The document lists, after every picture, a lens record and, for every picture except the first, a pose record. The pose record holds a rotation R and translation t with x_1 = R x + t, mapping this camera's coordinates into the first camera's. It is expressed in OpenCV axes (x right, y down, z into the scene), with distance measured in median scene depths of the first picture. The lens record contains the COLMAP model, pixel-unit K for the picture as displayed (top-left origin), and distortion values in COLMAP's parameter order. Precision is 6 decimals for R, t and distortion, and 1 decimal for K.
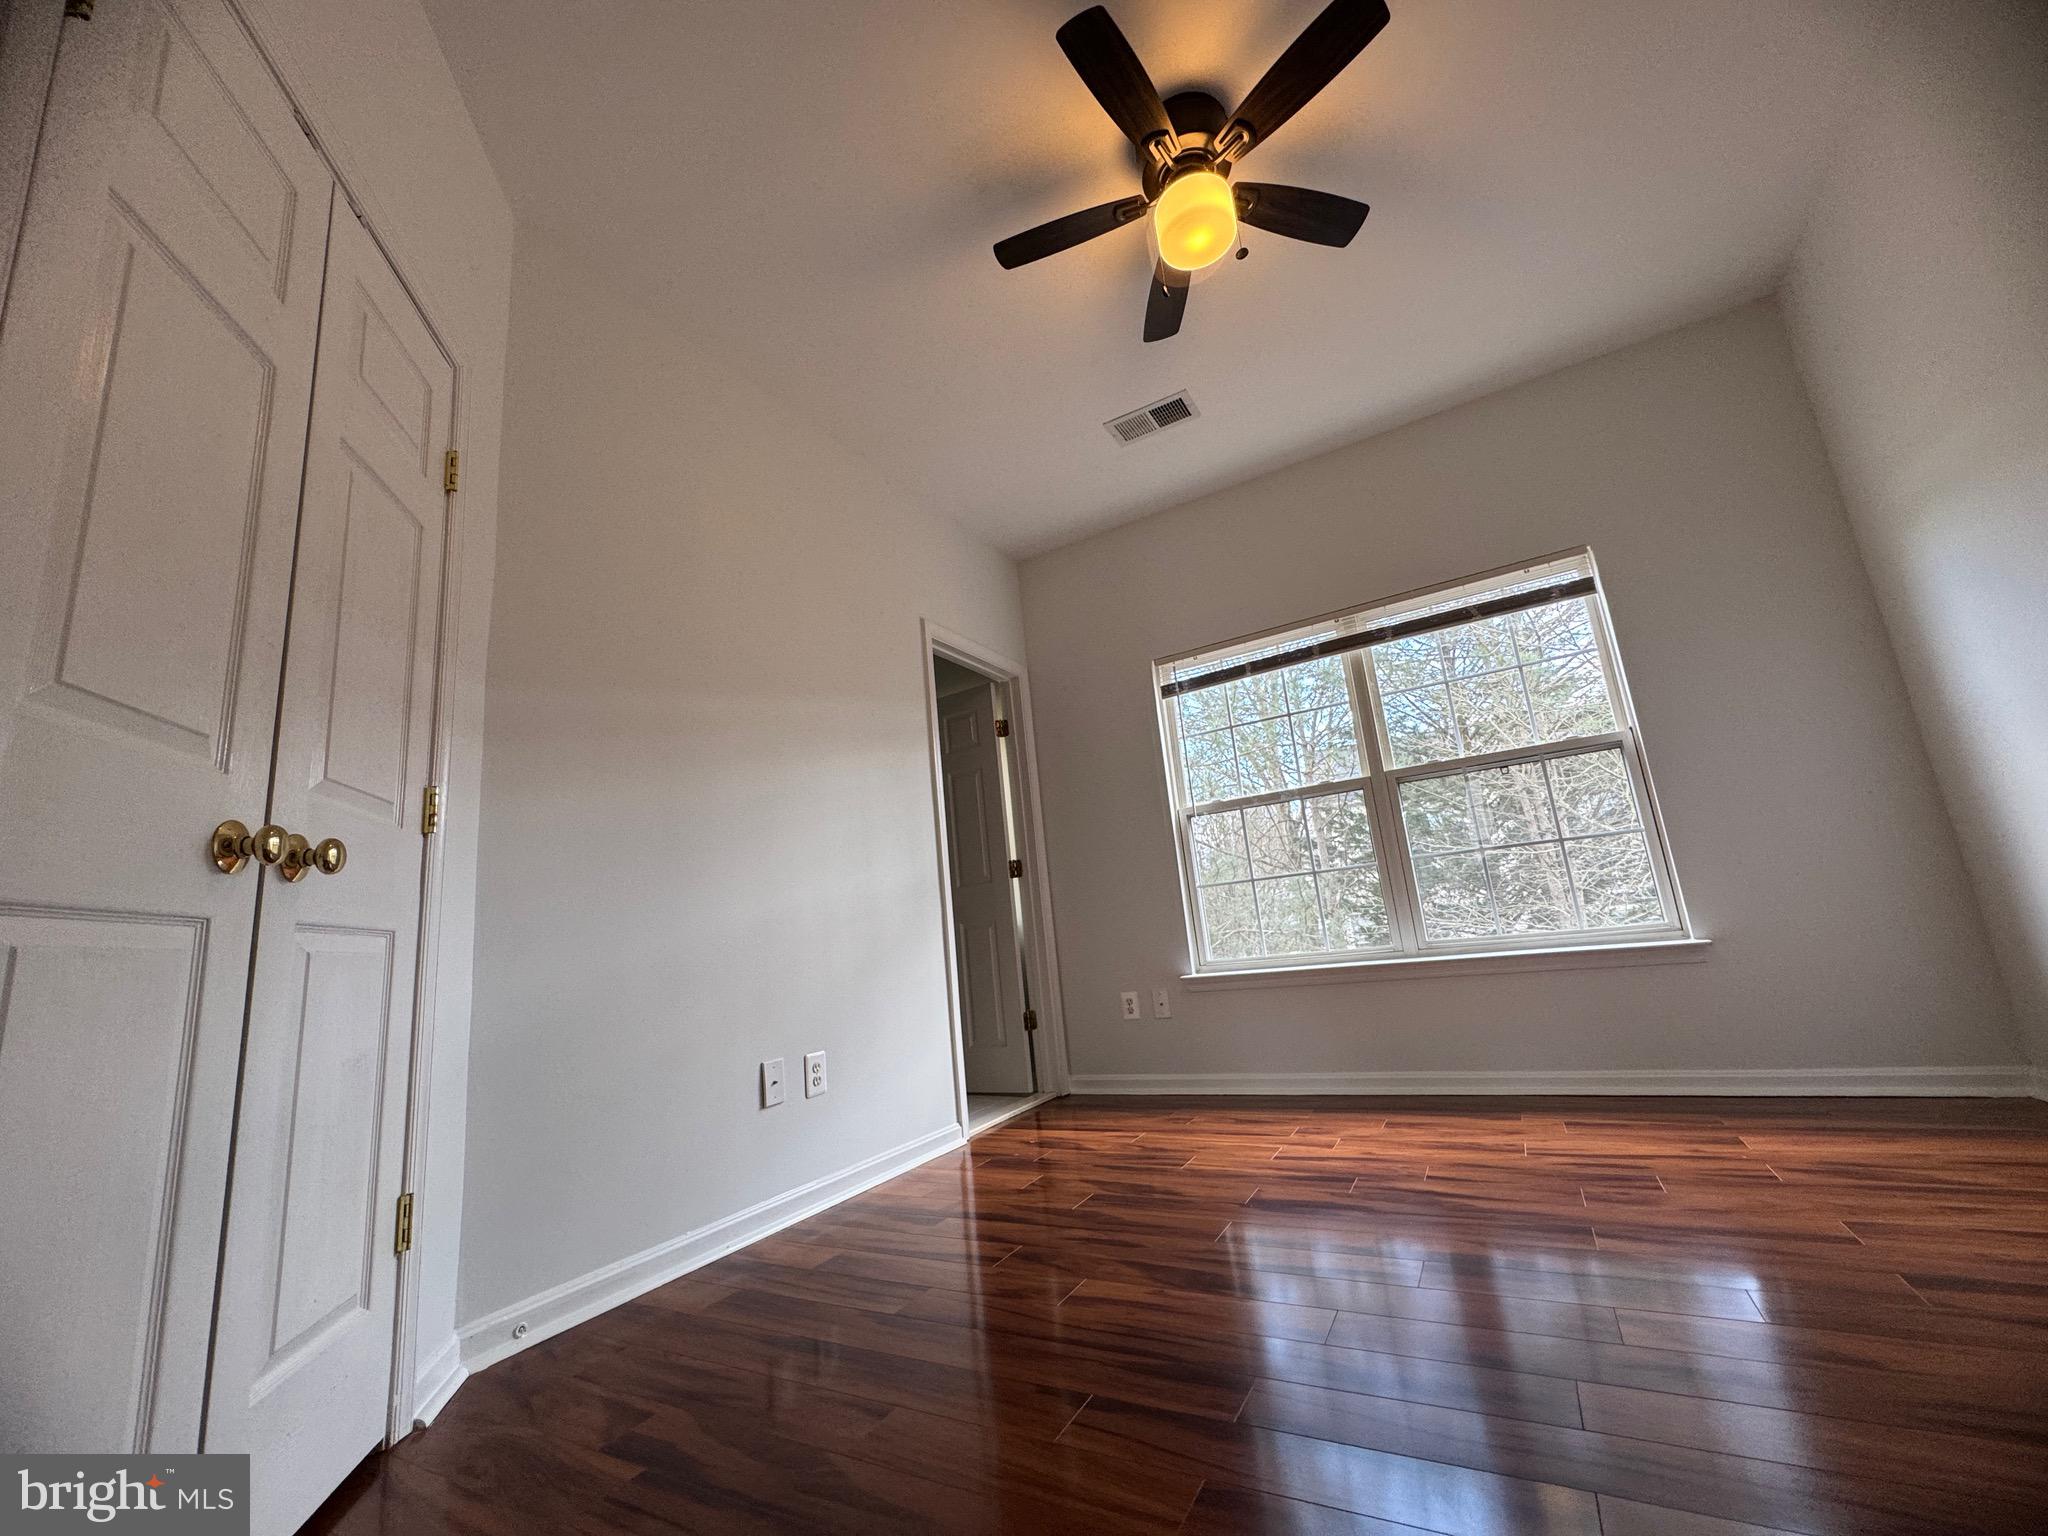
lens RADIAL K [[815.1, 0, 1024.0], [0, 815.1, 768.0], [0, 0, 1]] dist [-0.002410, 0.000286]
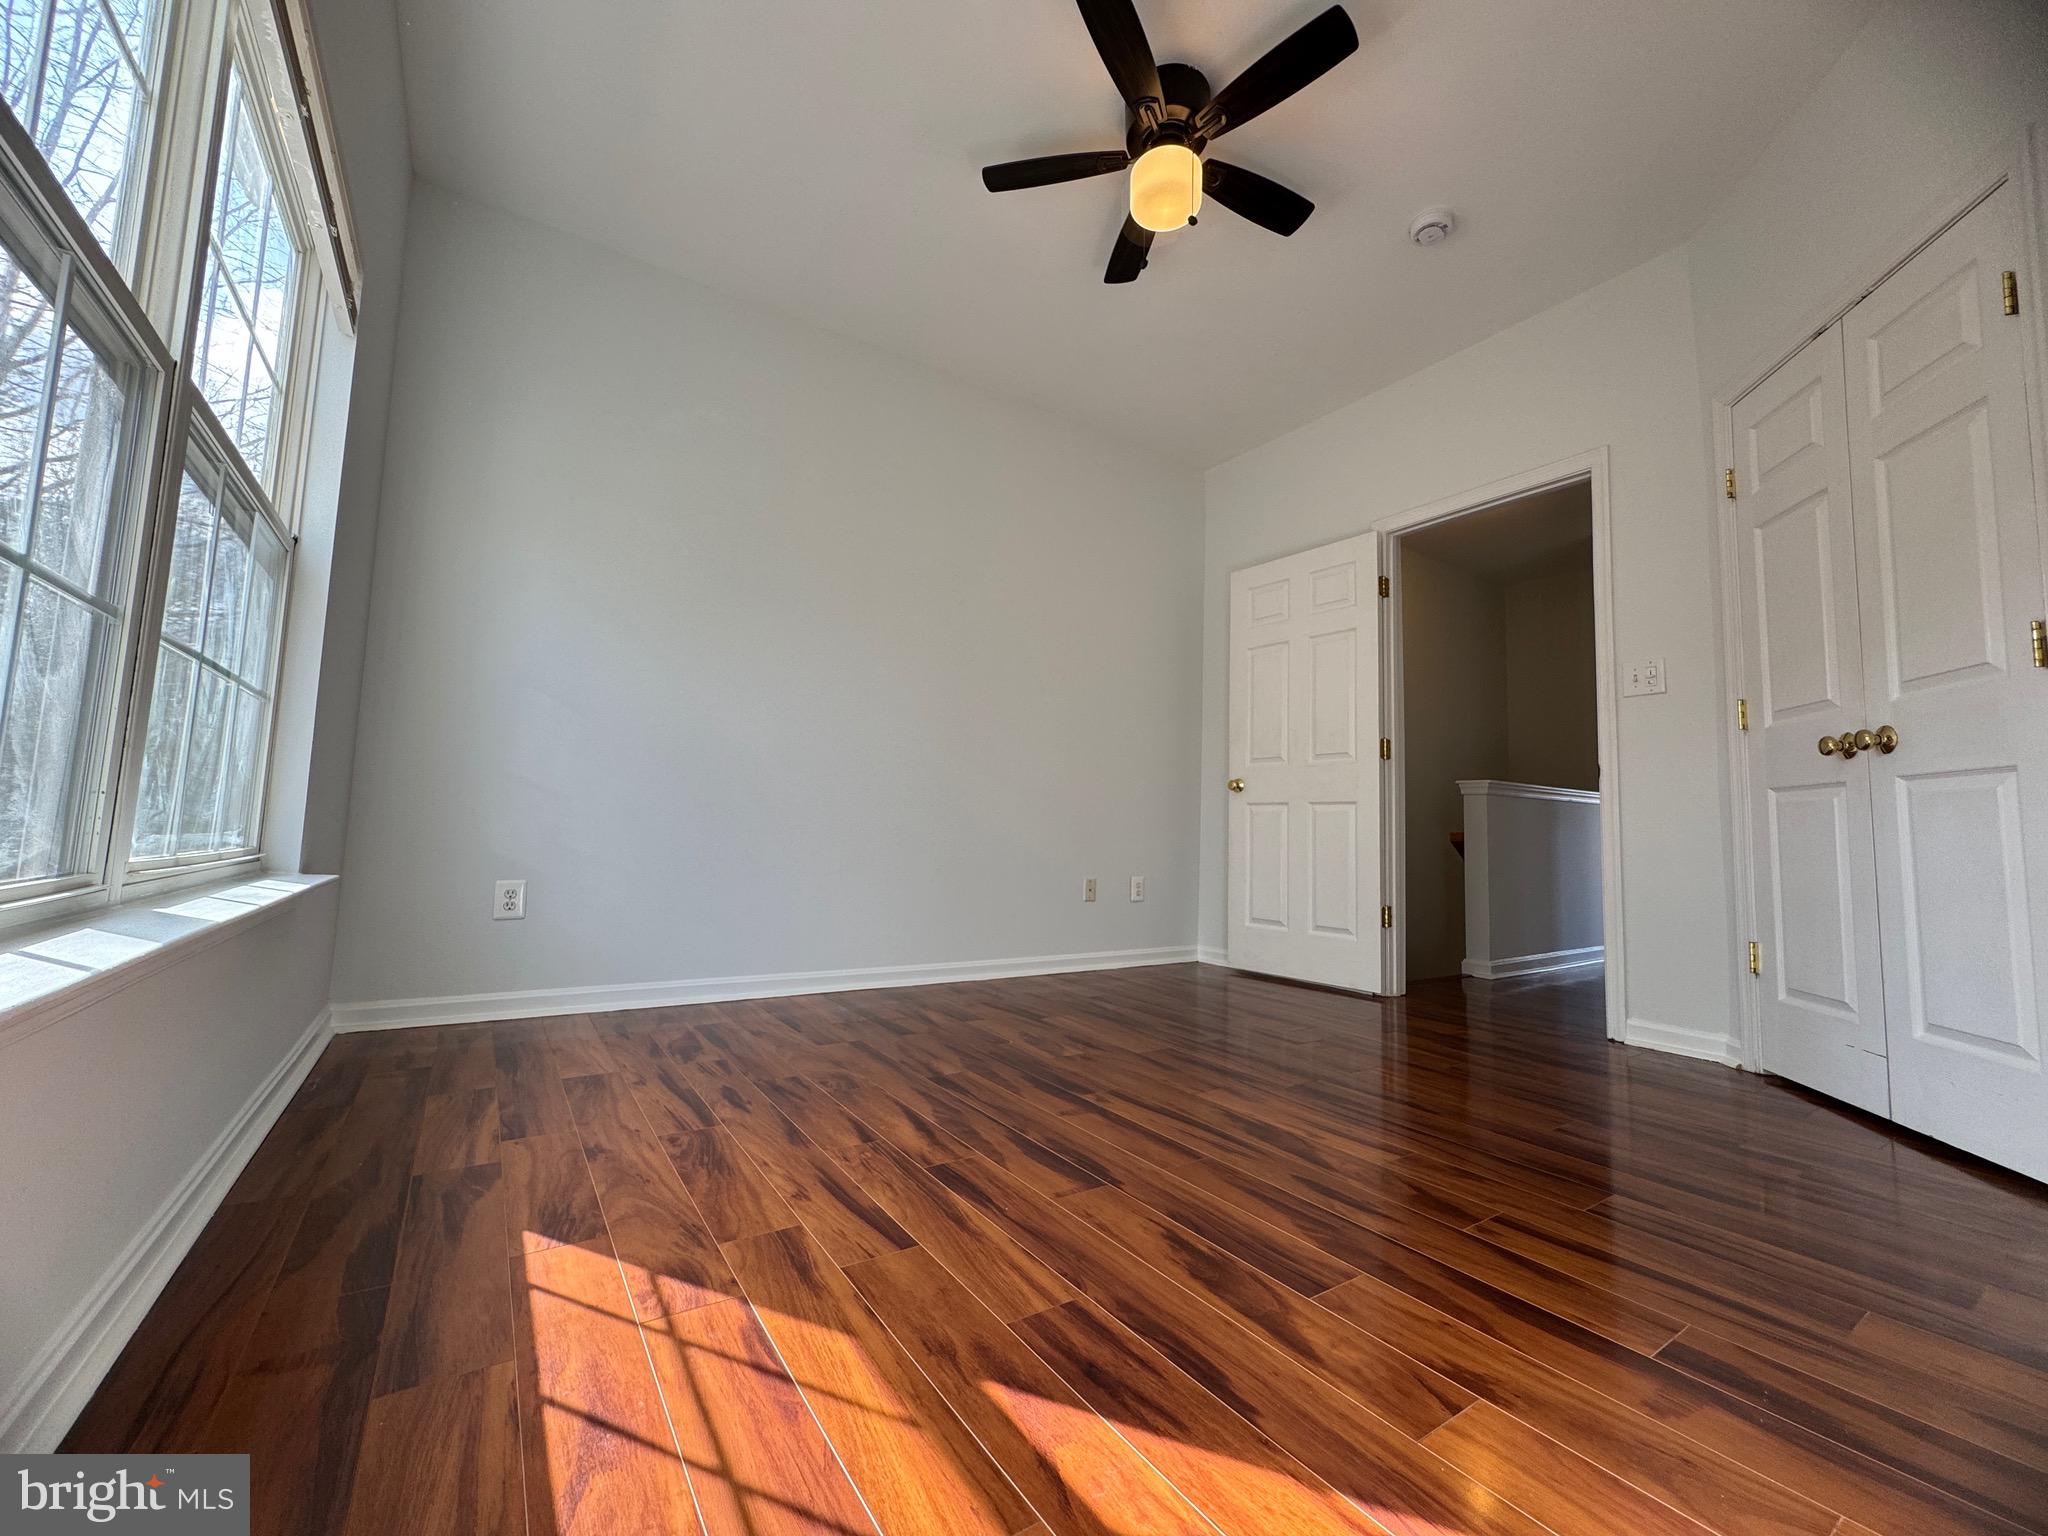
lens RADIAL K [[815.1, 0, 1024.0], [0, 815.1, 768.0], [0, 0, 1]] dist [-0.002410, 0.000286]
pose [[-0.895443, 0.104928, 0.432633, -0.008153], [-0.036948, 0.950956, -0.307113, 0.413910], [-0.443640, -0.290987, -0.847650, 1.765139]]
